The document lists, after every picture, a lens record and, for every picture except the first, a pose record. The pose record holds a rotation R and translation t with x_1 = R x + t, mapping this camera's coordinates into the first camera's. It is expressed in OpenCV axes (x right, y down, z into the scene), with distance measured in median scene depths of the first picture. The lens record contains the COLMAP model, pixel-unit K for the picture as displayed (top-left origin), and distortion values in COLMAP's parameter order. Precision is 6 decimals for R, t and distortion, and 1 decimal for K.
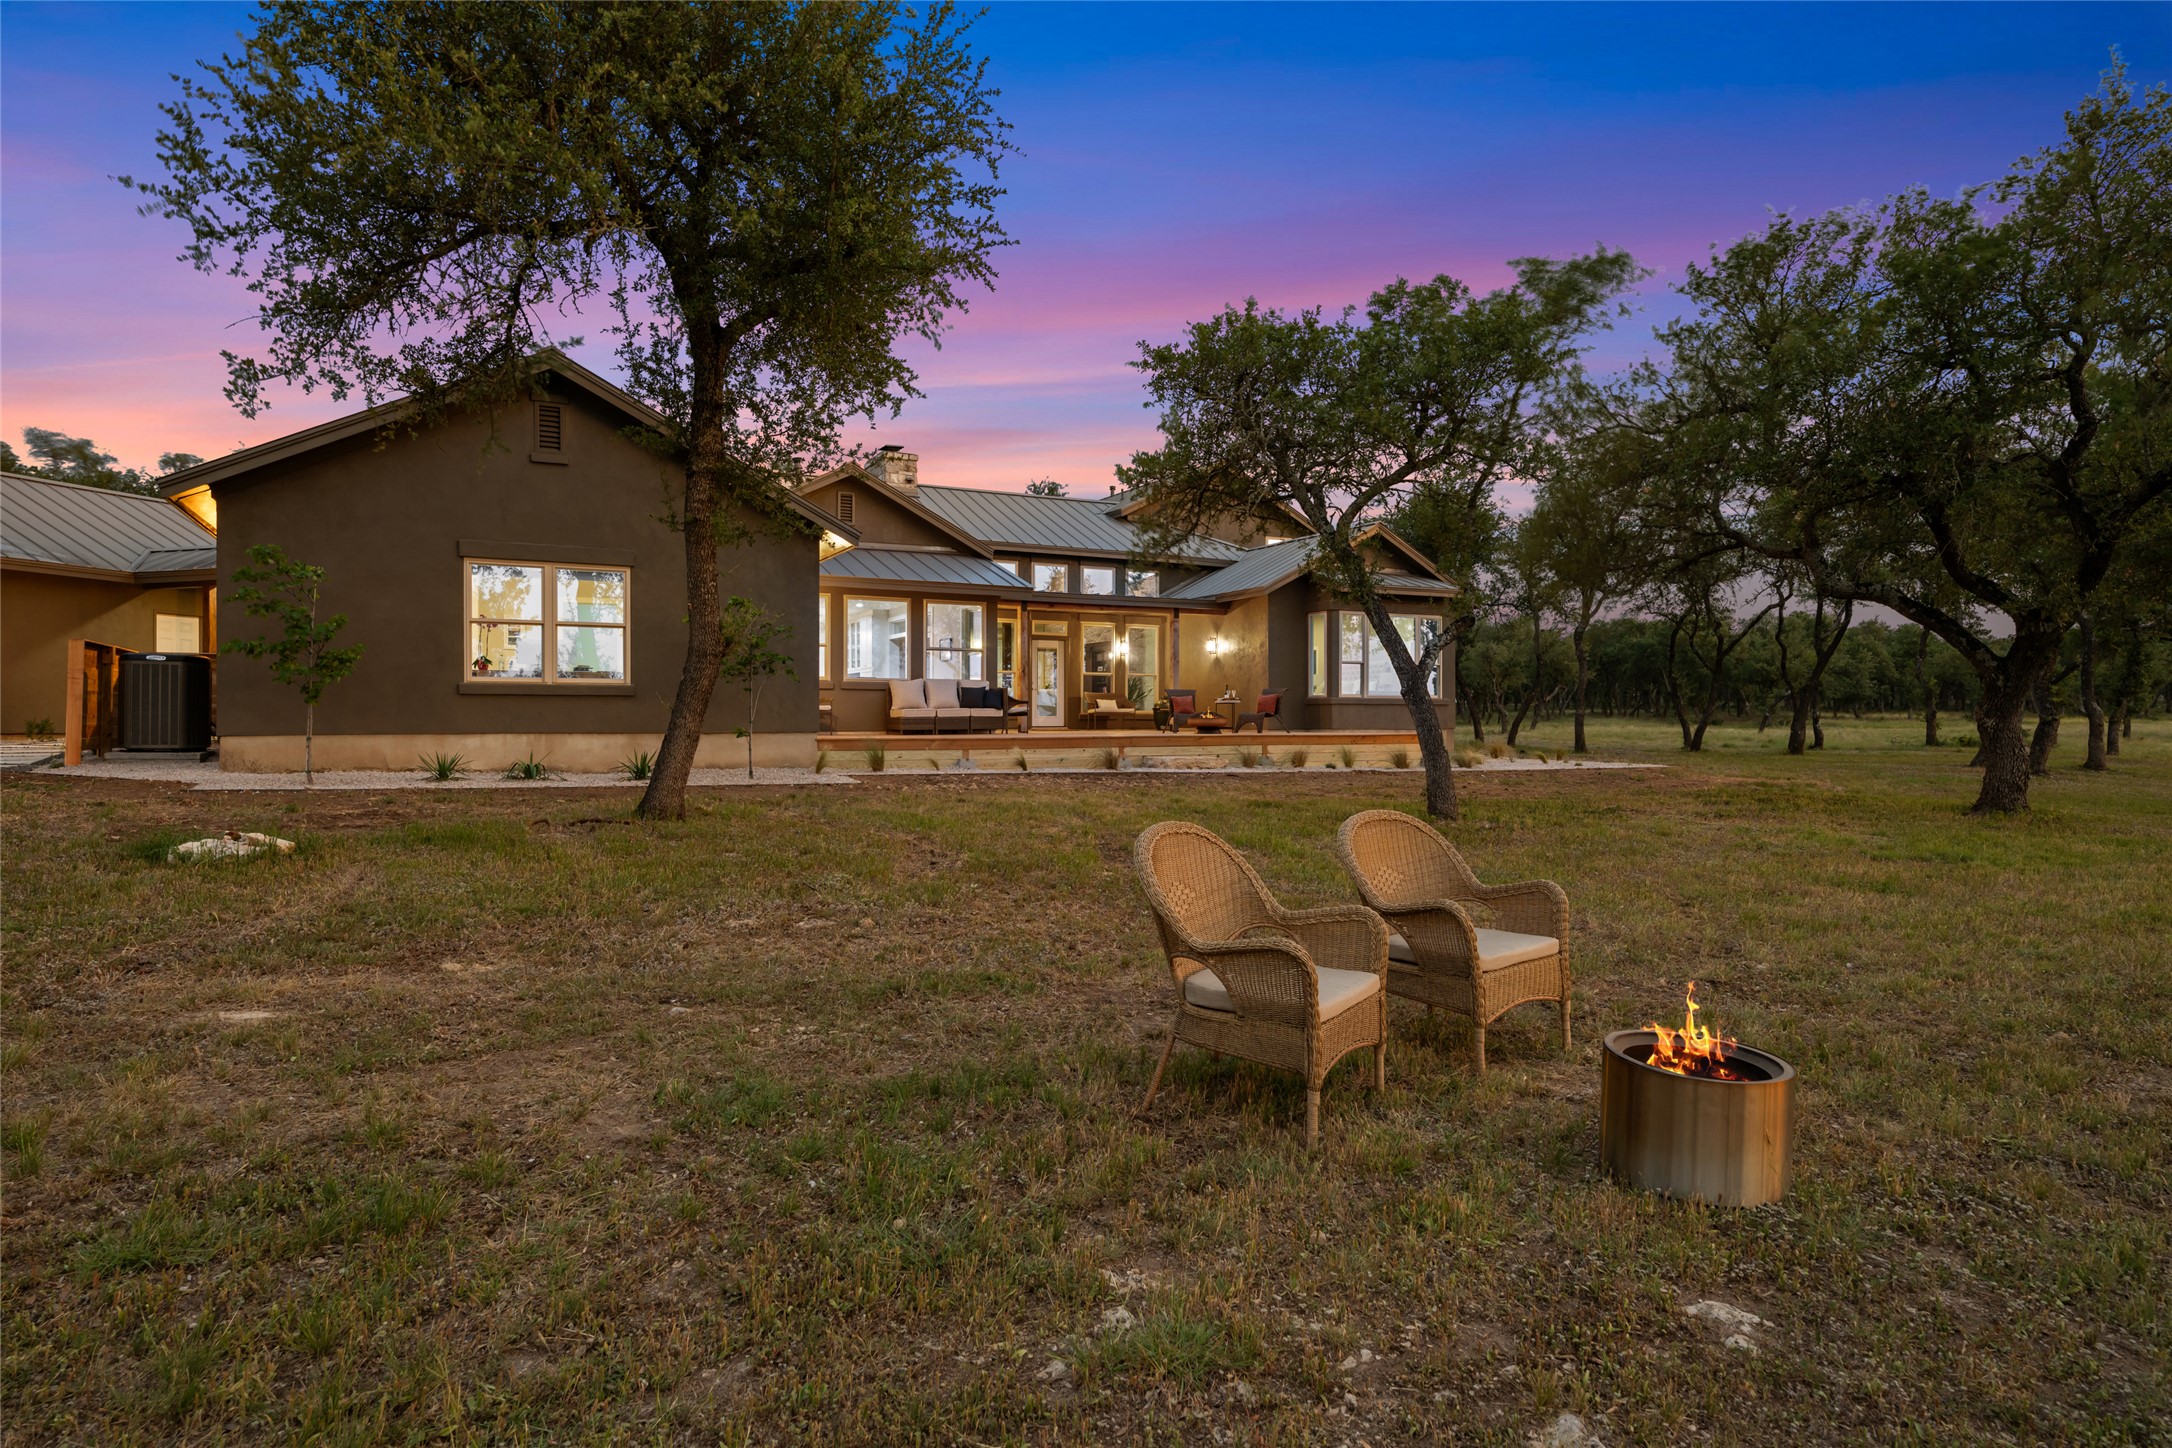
lens RADIAL K [[1197.5, 0, 1087.1], [0, 1197.5, 735.1], [0, 0, 1]] dist [0.002544, 0.002355]
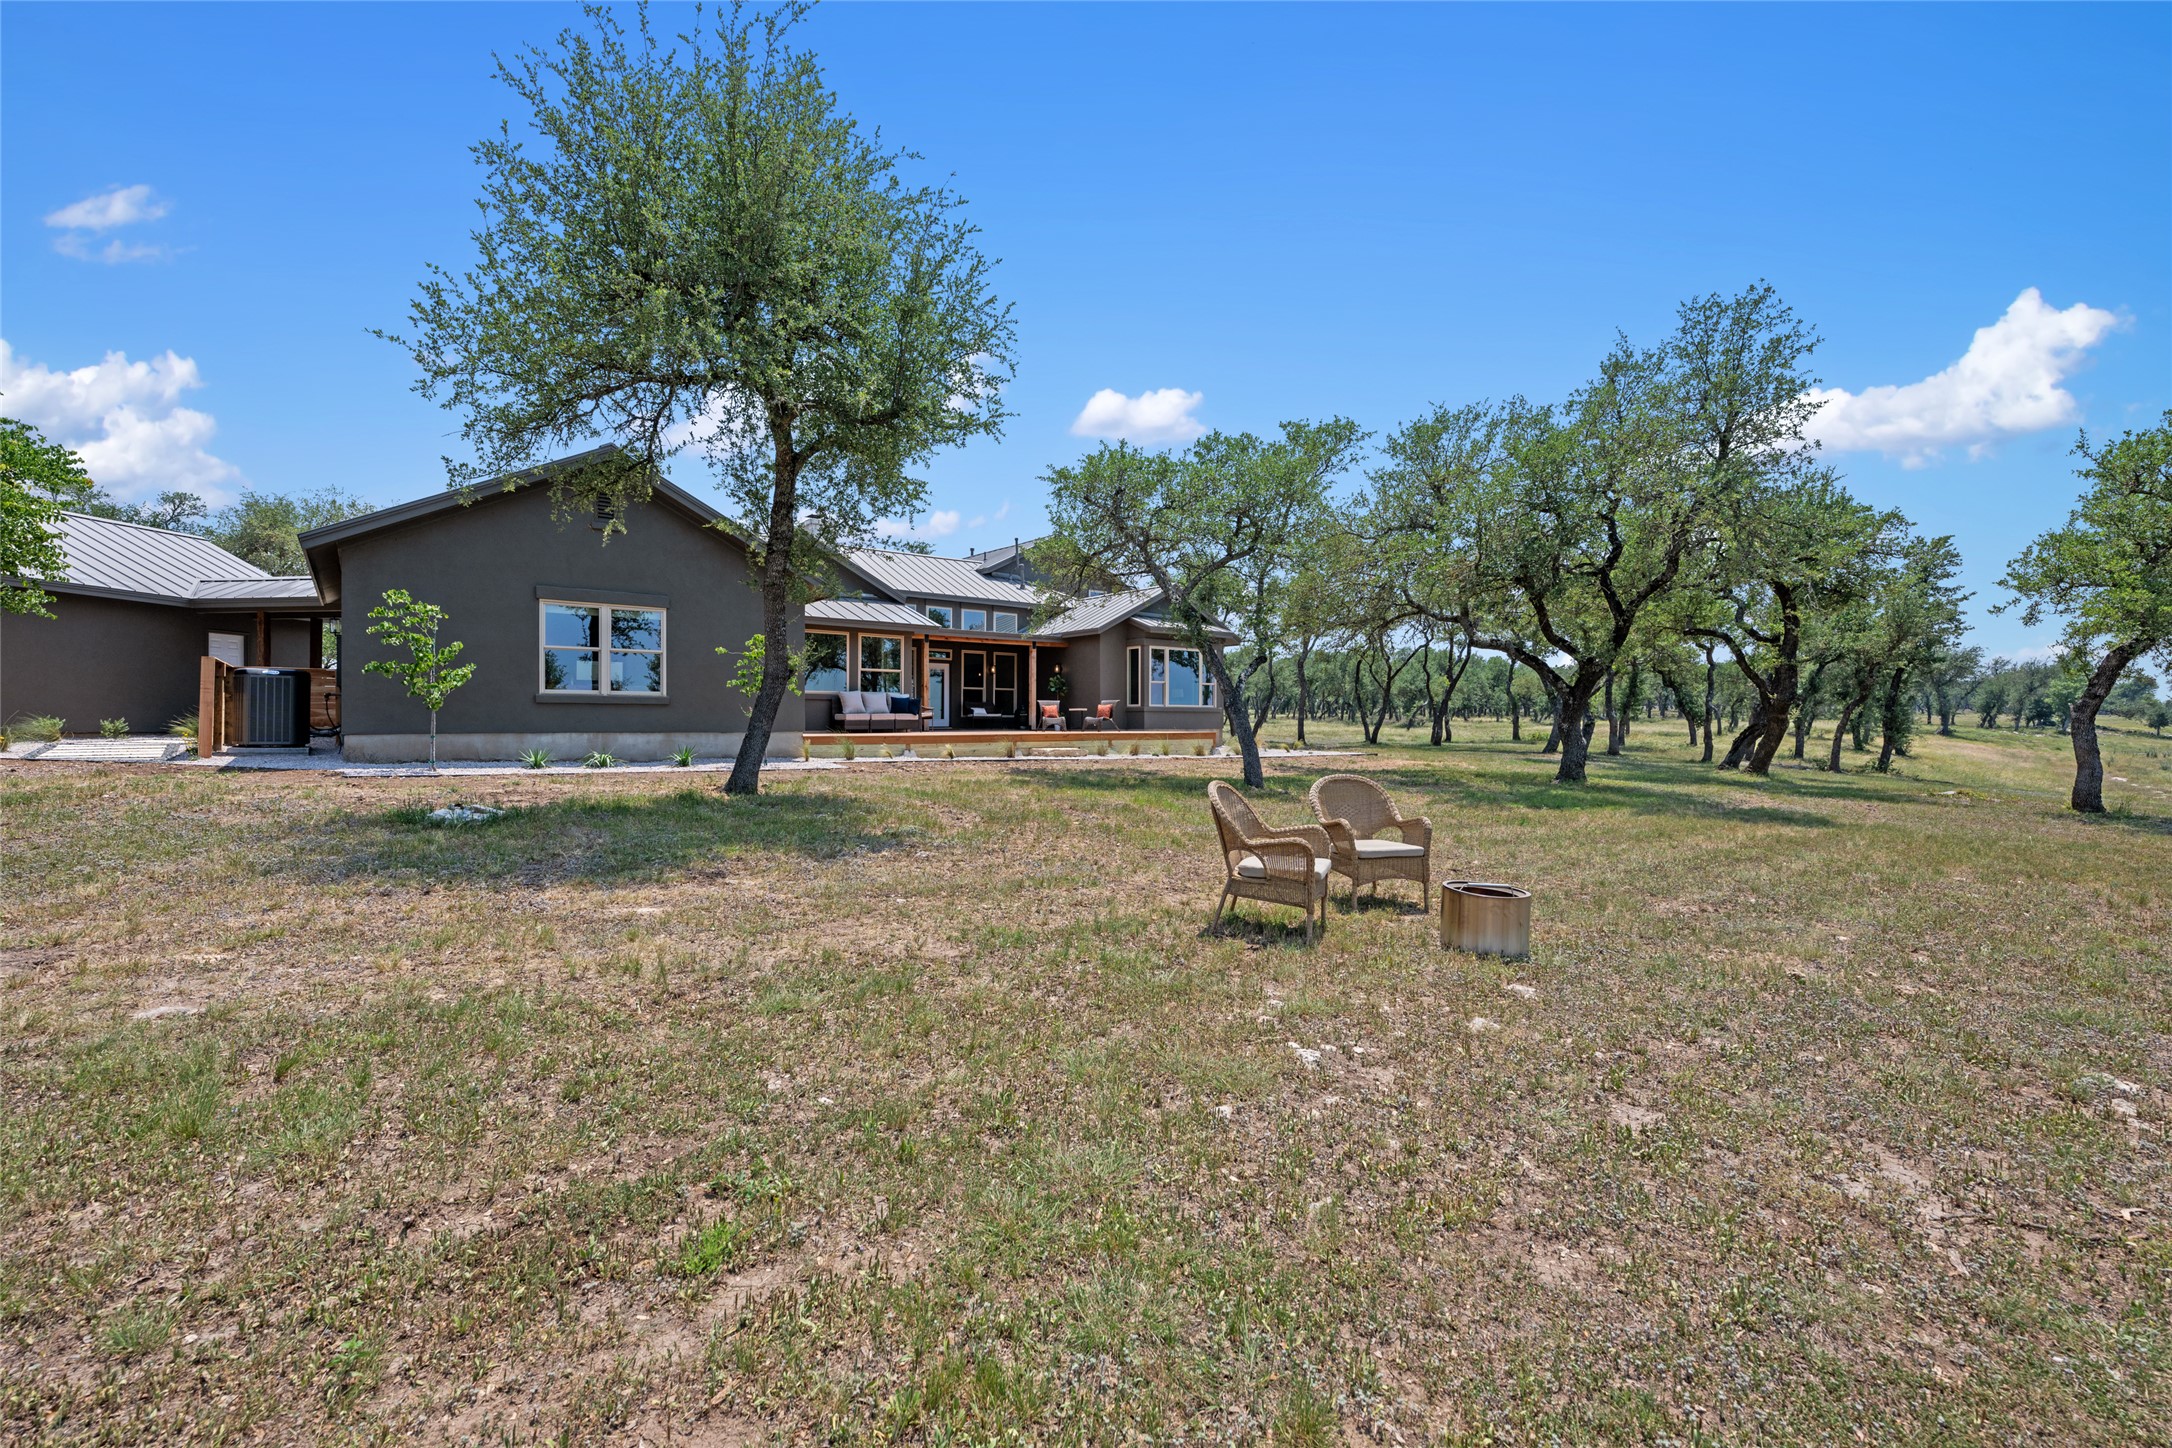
lens RADIAL K [[934.7, 0, 1084.8], [0, 934.7, 720.7], [0, 0, 1]] dist [-0.003758, -0.000217]
pose [[0.981527, 0.001831, 0.191317, -0.125827], [0.000675, 0.999915, -0.013035, -0.000835], [-0.191324, 0.012924, 0.981442, -0.119195]]
